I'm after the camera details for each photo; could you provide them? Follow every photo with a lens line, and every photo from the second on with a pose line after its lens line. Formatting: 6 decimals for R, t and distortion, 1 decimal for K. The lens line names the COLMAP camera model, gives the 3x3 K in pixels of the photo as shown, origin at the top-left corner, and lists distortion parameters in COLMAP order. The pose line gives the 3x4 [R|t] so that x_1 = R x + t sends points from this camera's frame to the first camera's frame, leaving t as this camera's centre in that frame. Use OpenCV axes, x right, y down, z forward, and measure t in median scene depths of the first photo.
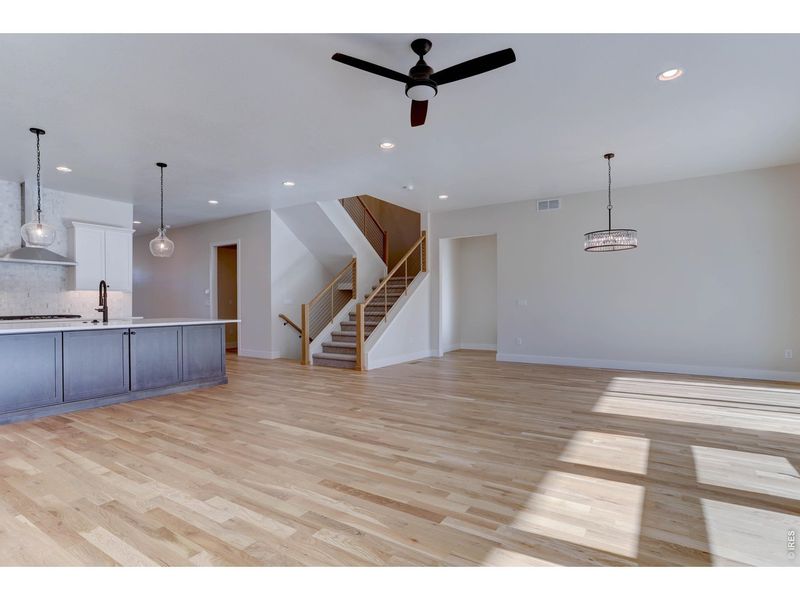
lens RADIAL K [[395.3, 0, 434.2], [0, 395.3, 299.2], [0, 0, 1]] dist [-0.040590, 0.023407]
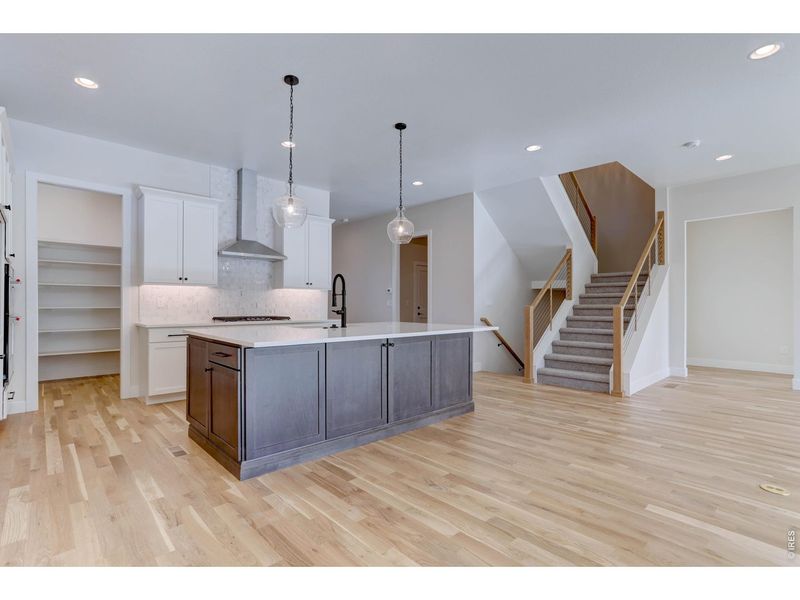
lens RADIAL K [[395.3, 0, 434.2], [0, 395.3, 299.2], [0, 0, 1]] dist [-0.040590, 0.023407]
pose [[0.969942, 0.004664, -0.243293, -0.395070], [-0.005691, 0.999978, -0.003517, 0.003292], [0.243271, 0.004796, 0.969947, 0.230874]]
